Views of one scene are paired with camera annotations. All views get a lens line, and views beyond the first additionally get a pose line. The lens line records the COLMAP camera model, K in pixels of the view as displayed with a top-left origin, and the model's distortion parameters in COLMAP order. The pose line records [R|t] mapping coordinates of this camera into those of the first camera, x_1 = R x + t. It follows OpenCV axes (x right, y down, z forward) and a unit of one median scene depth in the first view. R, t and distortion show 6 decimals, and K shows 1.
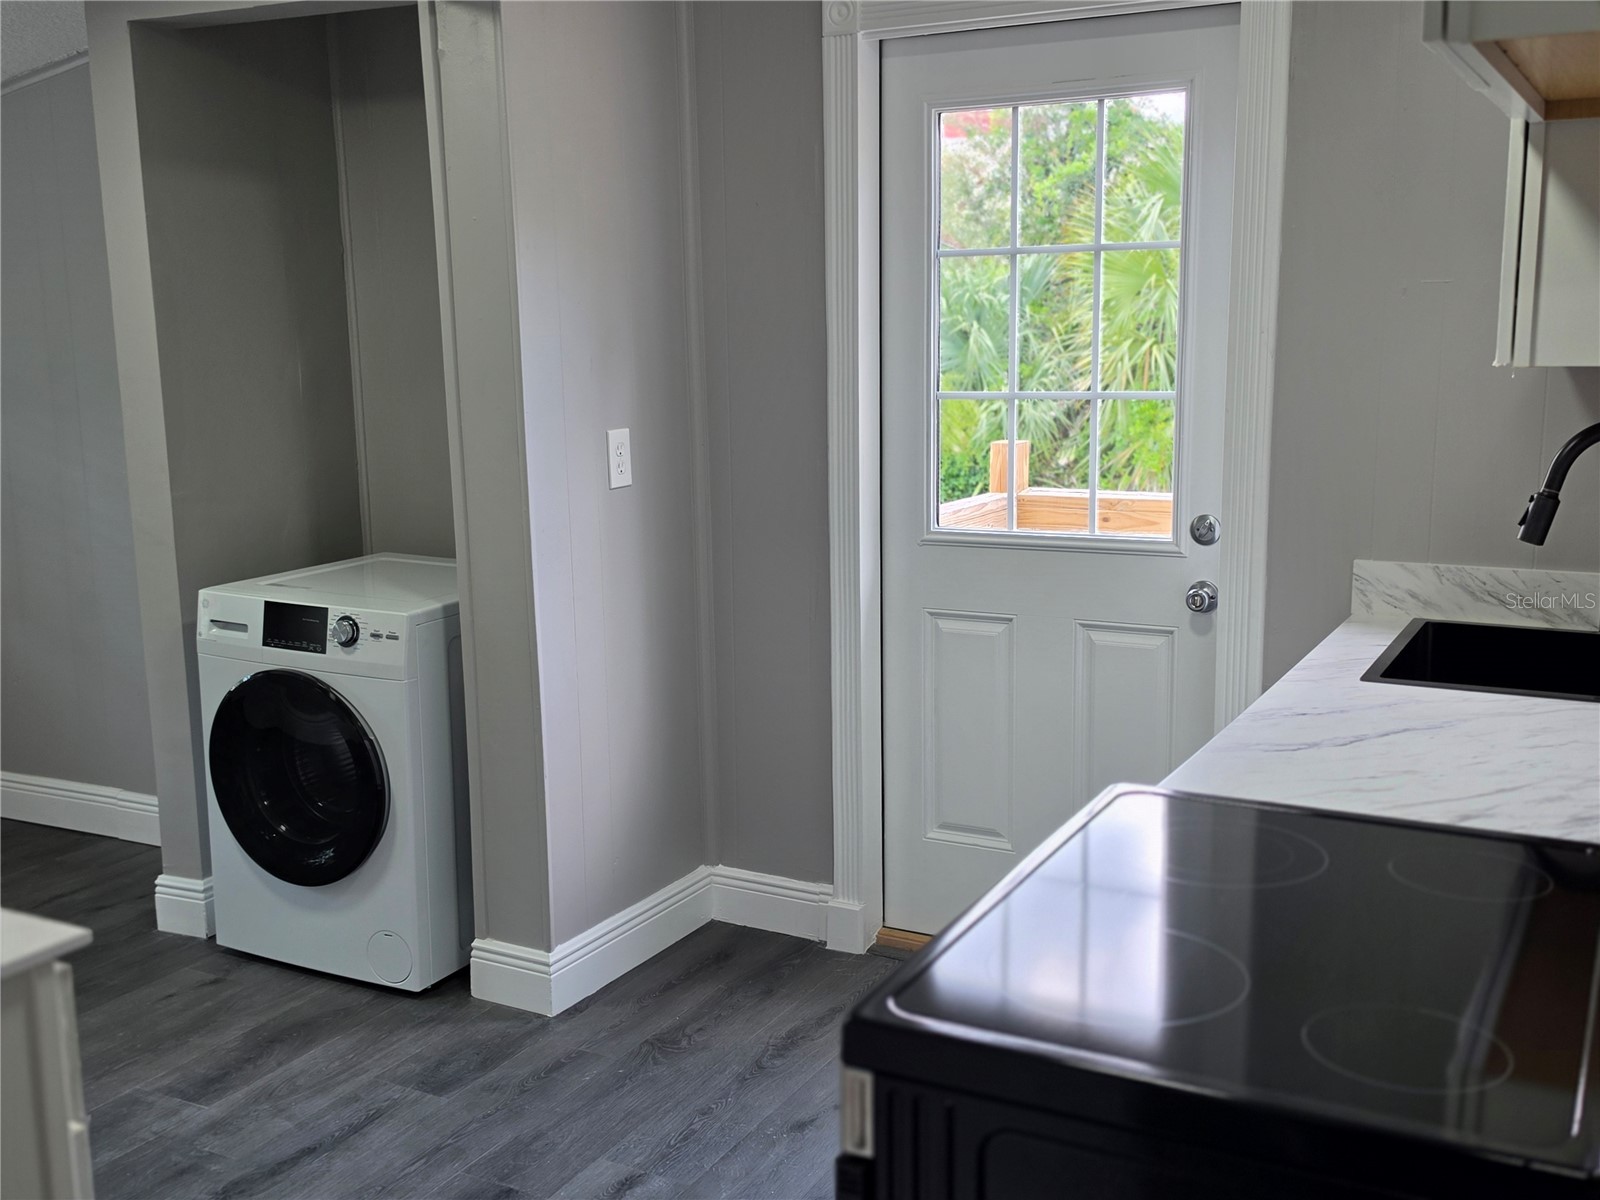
lens RADIAL K [[1606.7, 0, 800.0], [0, 1606.7, 600.0], [0, 0, 1]] dist [0.137231, -0.269374]
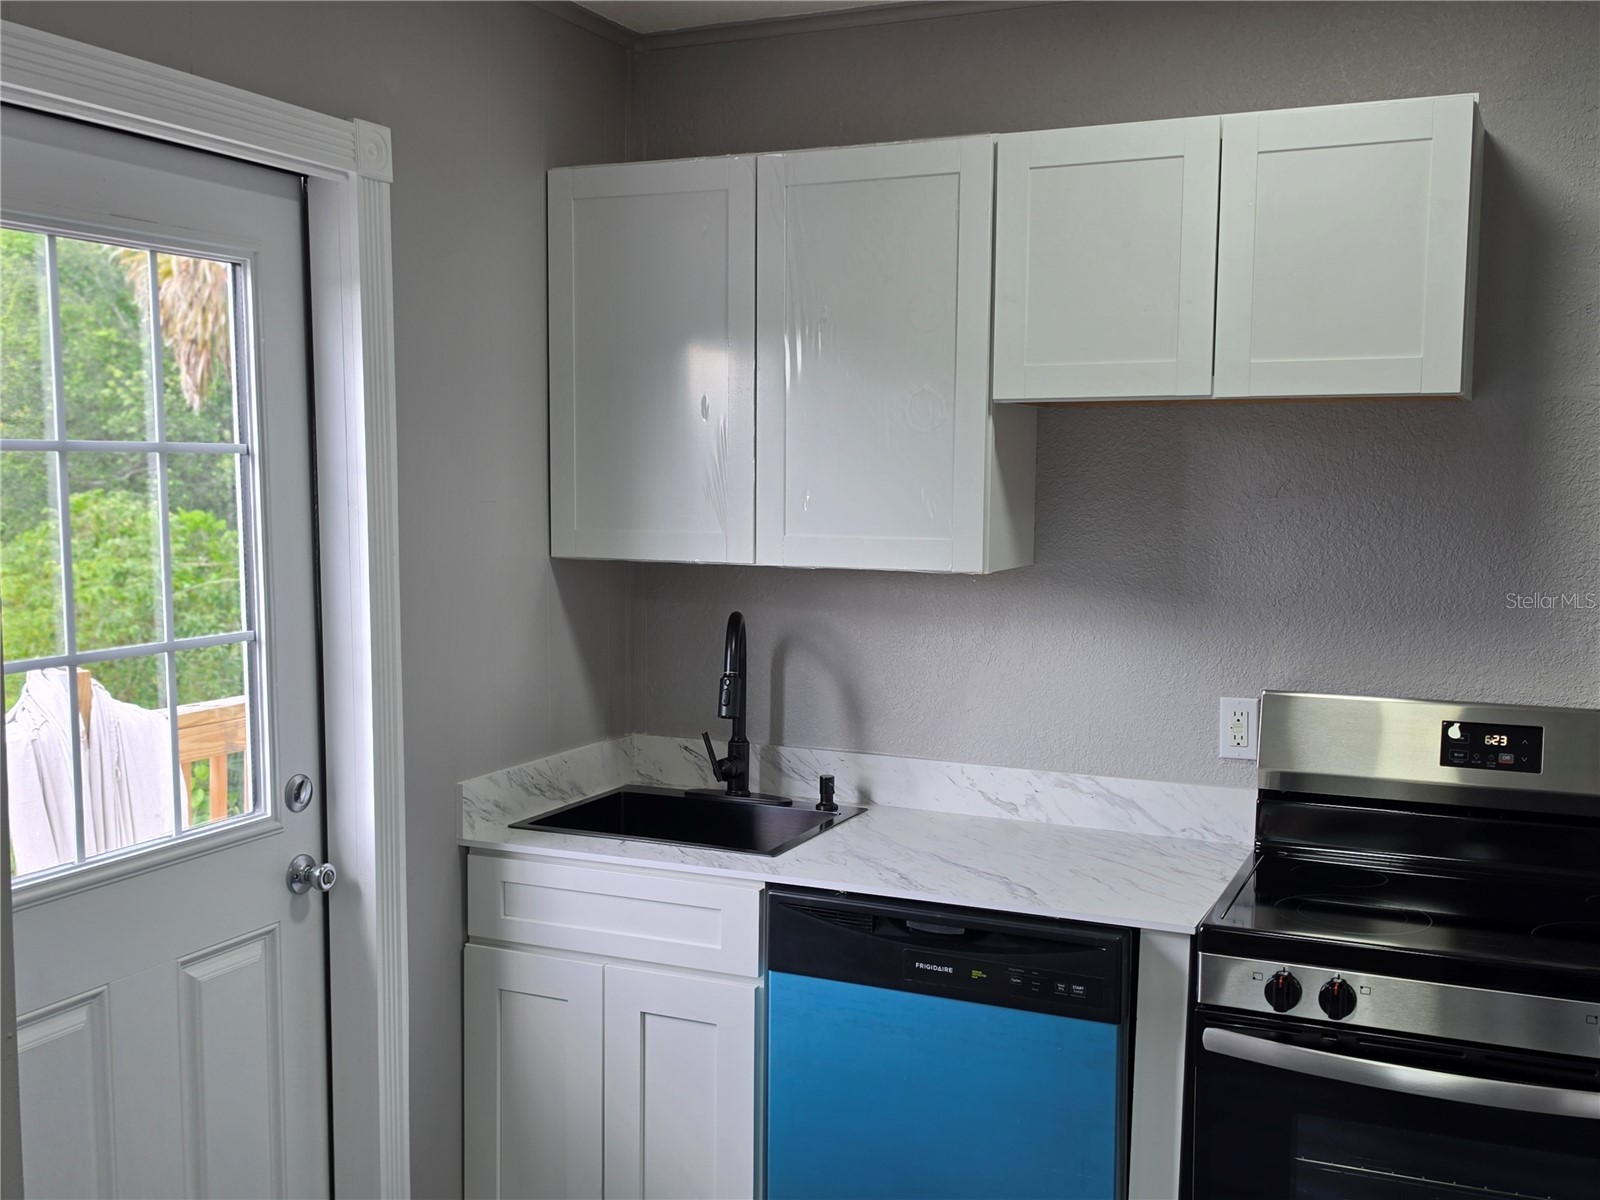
lens RADIAL K [[1606.7, 0, 800.0], [0, 1606.7, 600.0], [0, 0, 1]] dist [0.137231, -0.269374]
pose [[-0.021883, -0.068356, 0.997421, -0.622701], [0.181331, 0.980841, 0.071198, -0.166224], [-0.983179, 0.182421, -0.009069, 0.812830]]
